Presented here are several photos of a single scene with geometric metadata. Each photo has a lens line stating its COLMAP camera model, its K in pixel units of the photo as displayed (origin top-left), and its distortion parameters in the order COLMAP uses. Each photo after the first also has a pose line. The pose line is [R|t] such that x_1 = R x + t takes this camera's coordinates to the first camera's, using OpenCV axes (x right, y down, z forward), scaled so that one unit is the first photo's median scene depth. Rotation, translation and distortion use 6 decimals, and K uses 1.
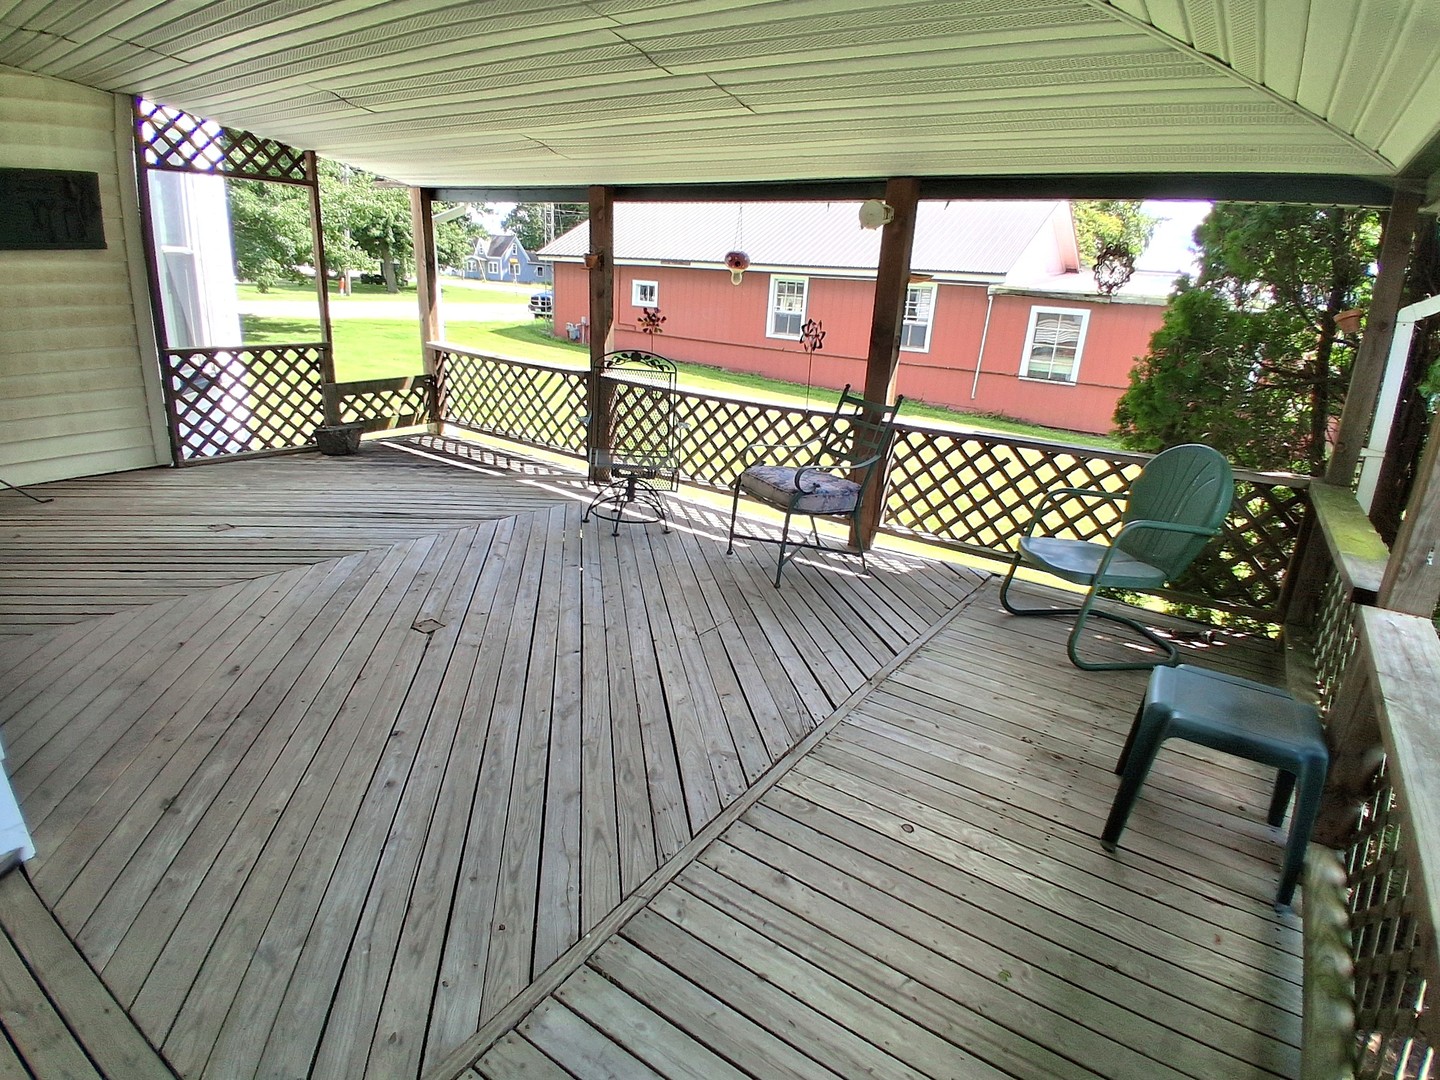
lens RADIAL K [[799.7, 0, 716.2], [0, 799.7, 536.4], [0, 0, 1]] dist [0.013863, -0.052455]
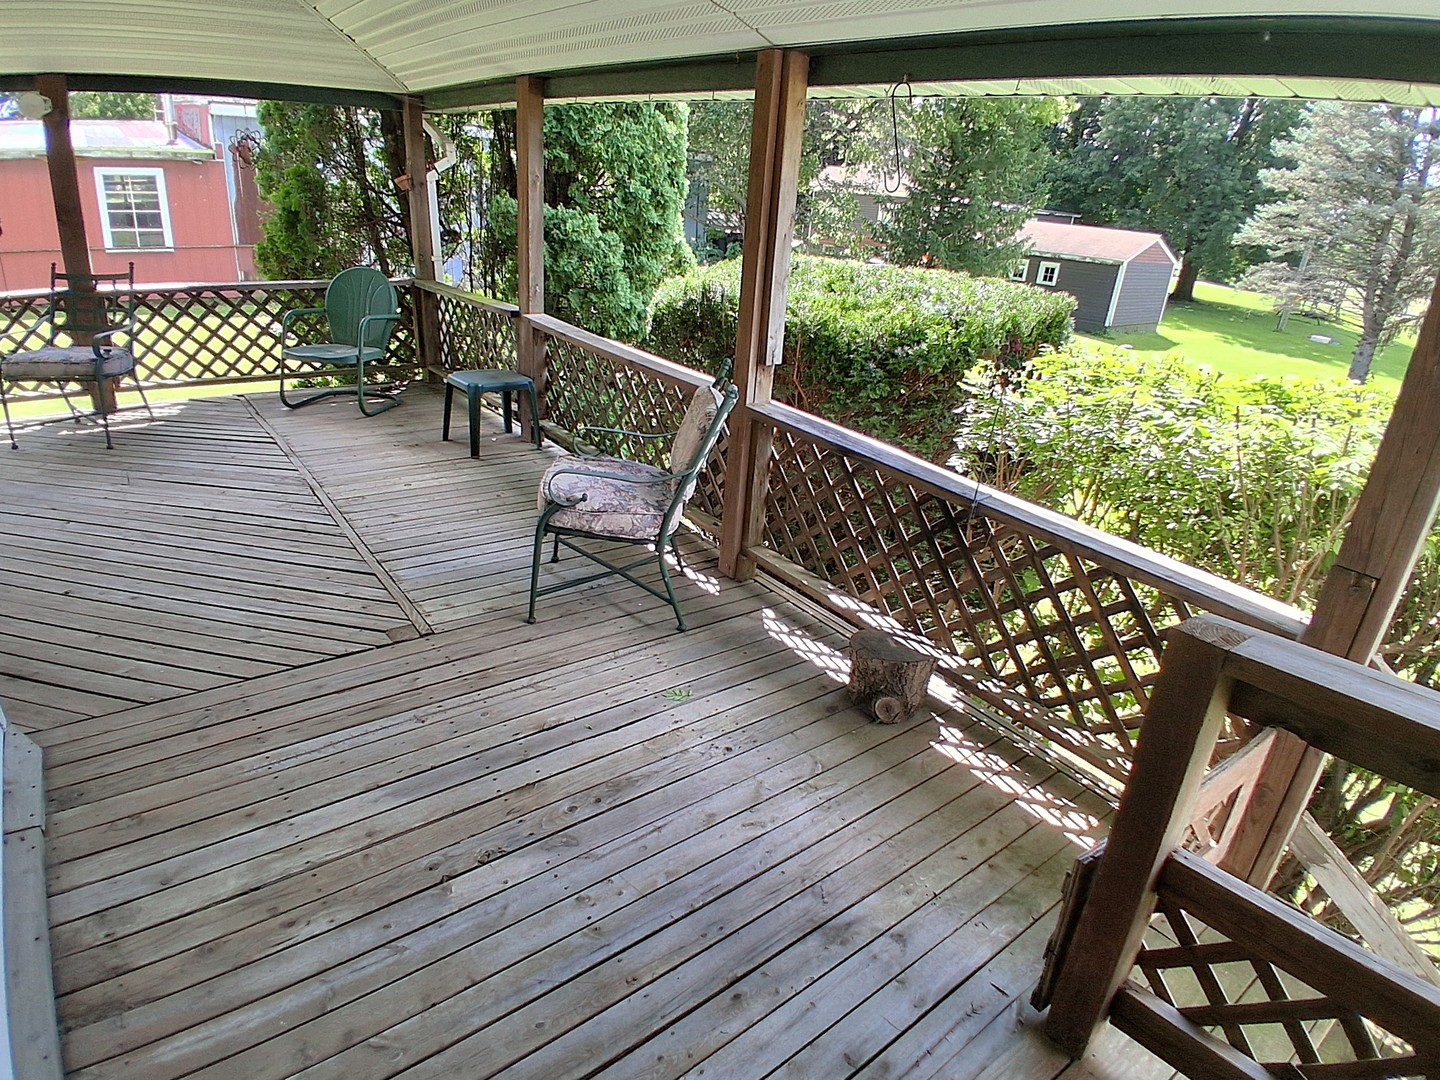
lens RADIAL K [[730.7, 0, 720.0], [0, 730.7, 540.0], [0, 0, 1]] dist [0.000496, -0.045294]
pose [[0.348748, -0.427453, 0.834061, -0.476221], [0.214698, 0.902707, 0.372861, -0.010269], [-0.912294, 0.049036, 0.406591, -0.195744]]
